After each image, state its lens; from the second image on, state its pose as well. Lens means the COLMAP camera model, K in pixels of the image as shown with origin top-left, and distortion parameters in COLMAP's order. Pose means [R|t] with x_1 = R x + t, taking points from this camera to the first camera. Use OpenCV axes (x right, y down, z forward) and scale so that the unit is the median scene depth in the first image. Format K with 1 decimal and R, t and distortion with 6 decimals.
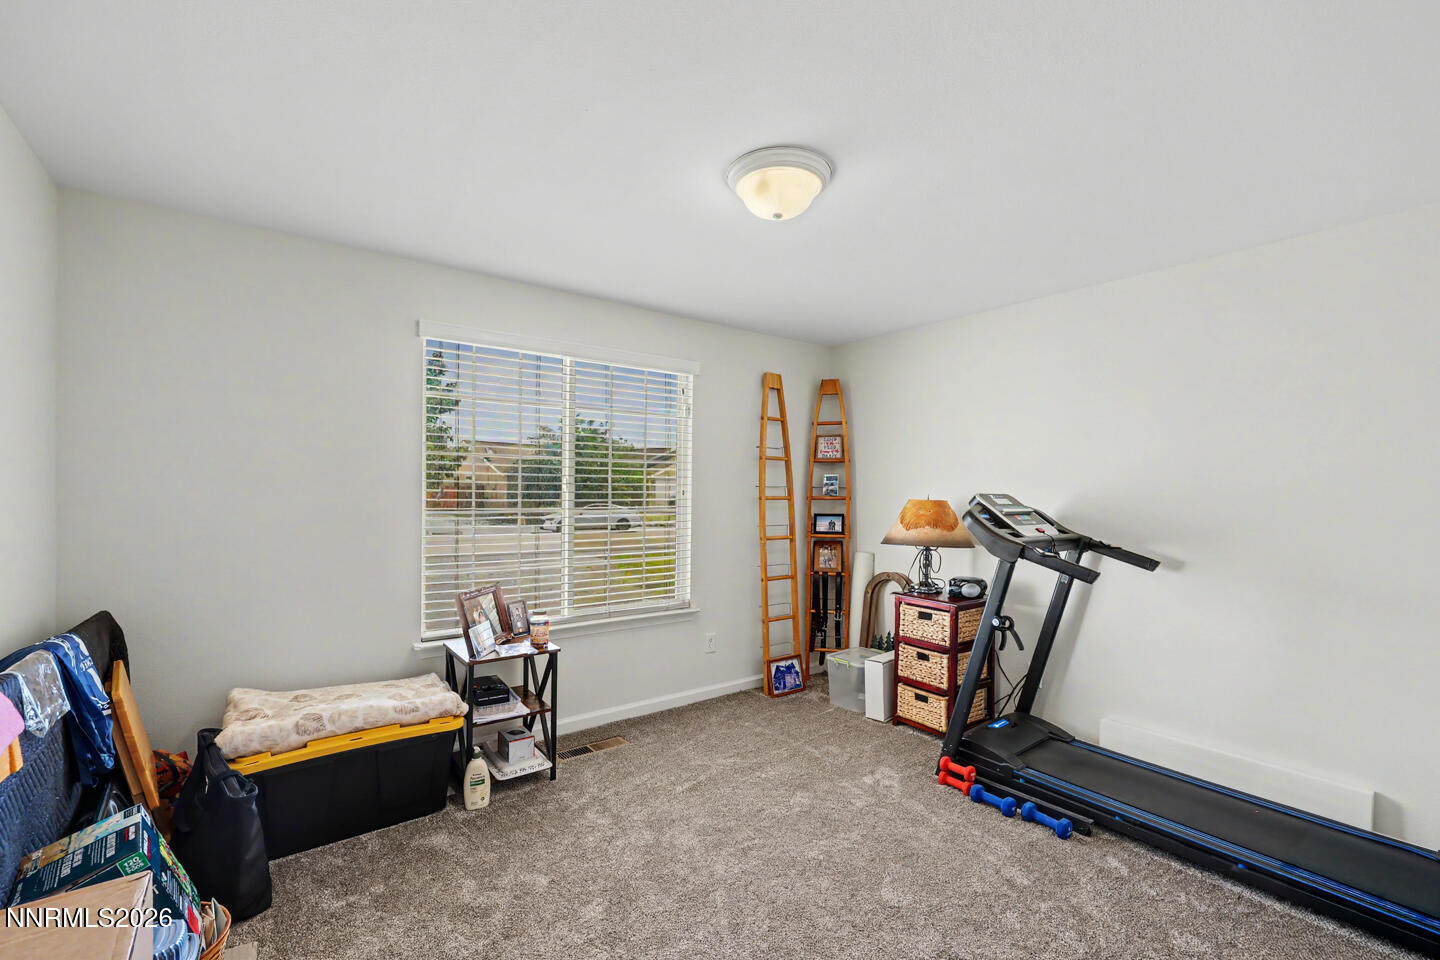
lens RADIAL K [[621.9, 0, 718.9], [0, 621.9, 484.4], [0, 0, 1]] dist [-0.002051, -0.000300]
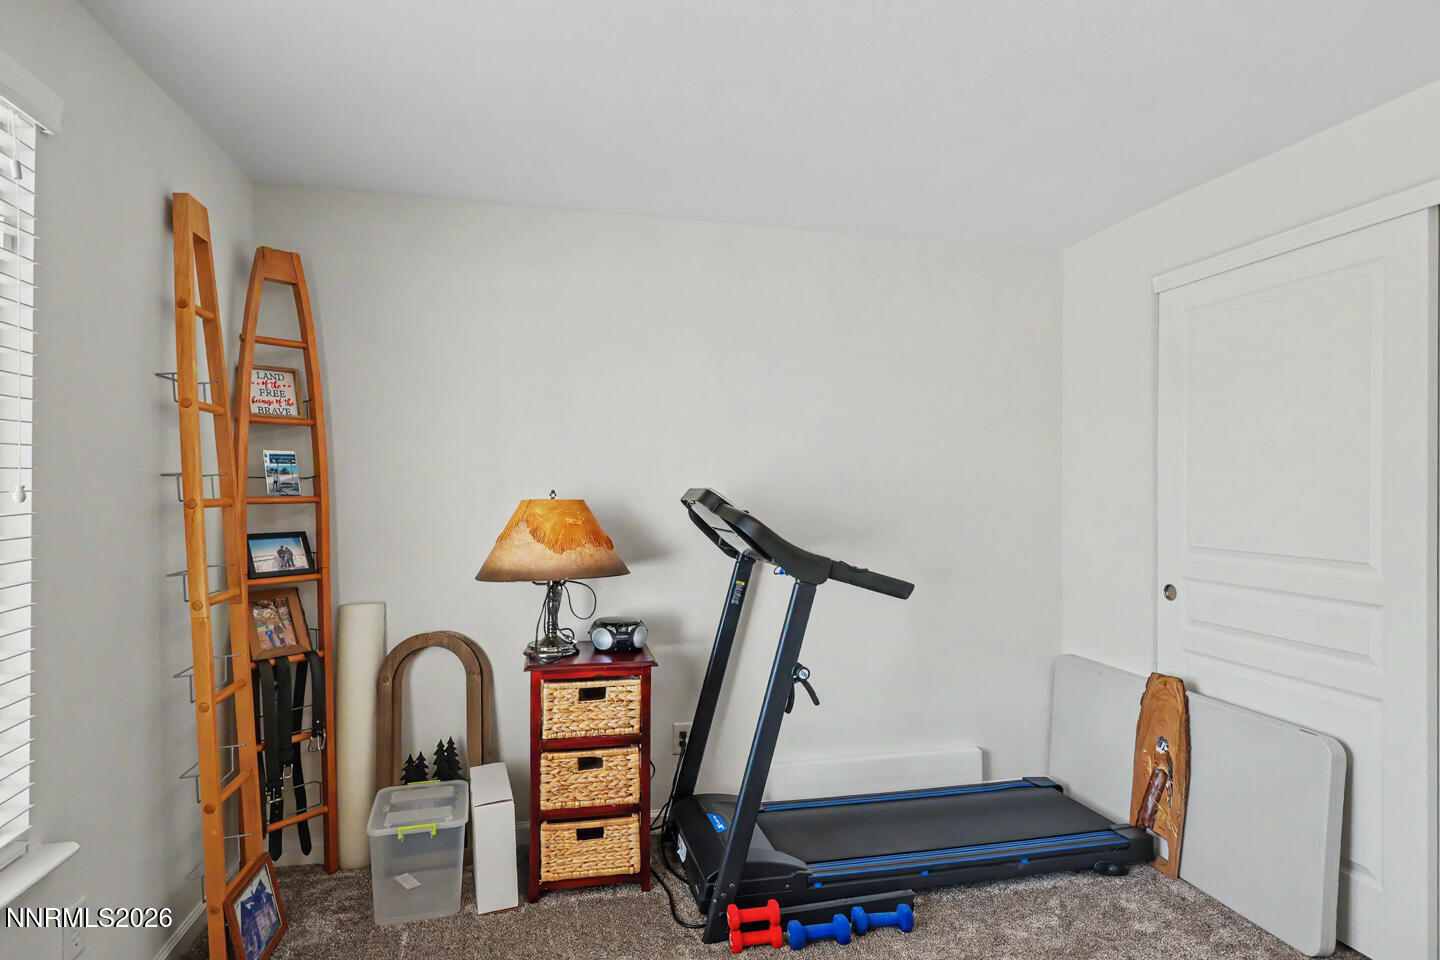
lens RADIAL K [[797.3, 0, 719.4], [0, 797.3, 480.7], [0, 0, 1]] dist [-0.000453, 0.001251]
pose [[0.391386, 0.005137, 0.920212, -0.321639], [-0.007929, 0.999966, -0.002211, 0.007893], [-0.920192, -0.006431, 0.391414, 0.581260]]
